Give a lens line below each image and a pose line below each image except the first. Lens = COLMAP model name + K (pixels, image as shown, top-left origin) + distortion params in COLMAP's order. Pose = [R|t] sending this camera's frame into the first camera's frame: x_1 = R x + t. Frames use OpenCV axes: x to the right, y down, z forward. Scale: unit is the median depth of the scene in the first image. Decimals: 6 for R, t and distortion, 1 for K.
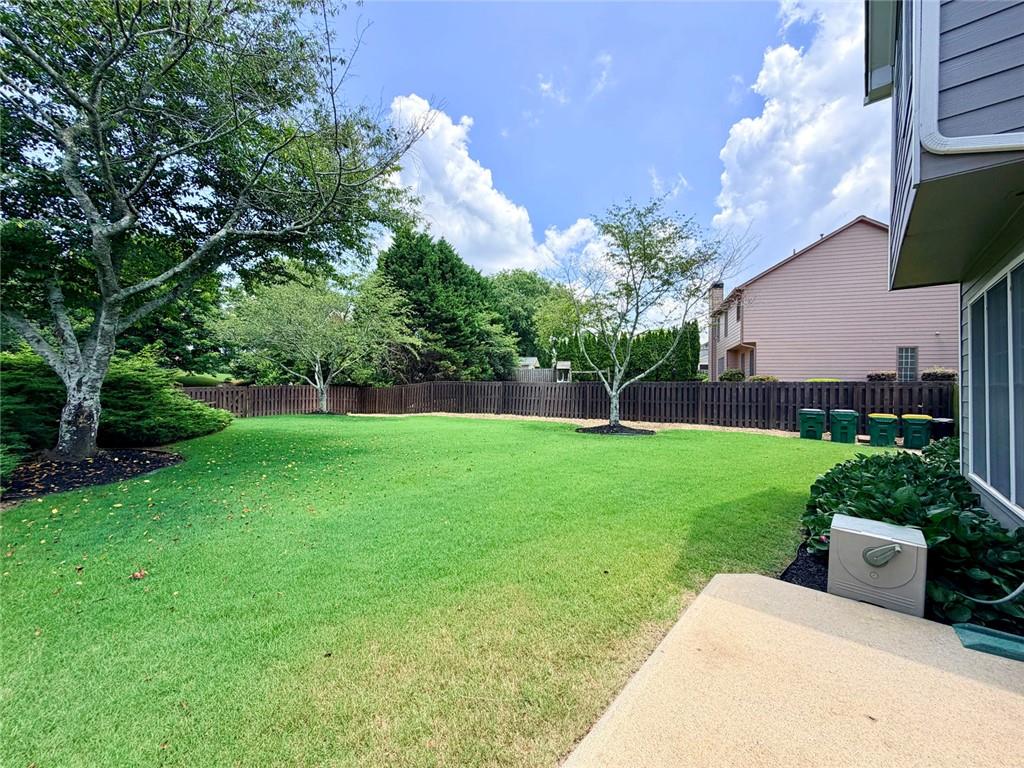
lens RADIAL K [[411.1, 0, 511.1], [0, 411.1, 386.3], [0, 0, 1]] dist [0.003958, 0.000201]
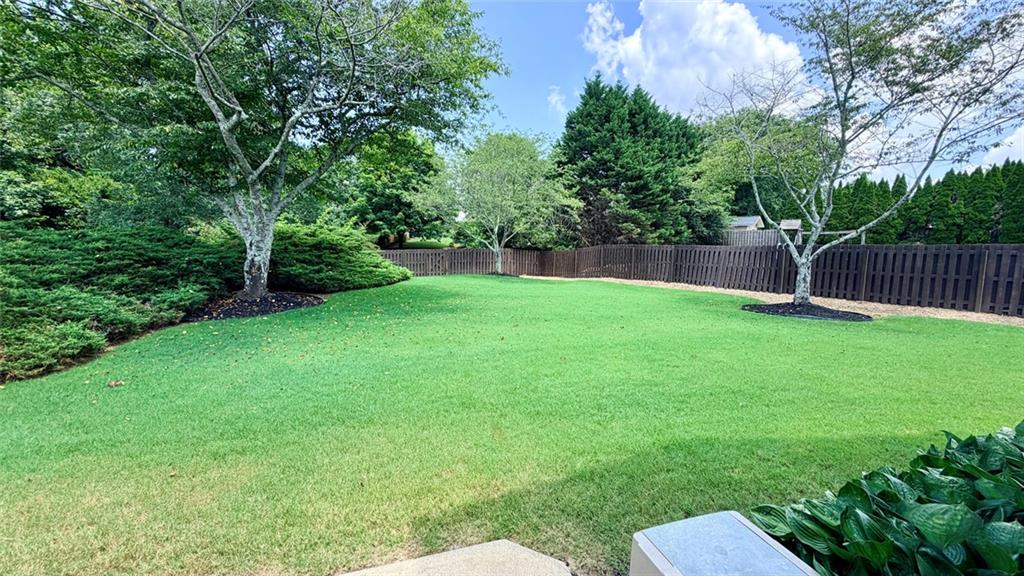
lens RADIAL K [[410.8, 0, 513.4], [0, 410.8, 290.5], [0, 0, 1]] dist [-0.000691, -0.000109]
pose [[0.862430, 0.054964, -0.503184, 0.110907], [-0.006799, 0.995255, 0.097061, 0.002205], [0.506132, -0.080287, 0.858711, 0.068605]]
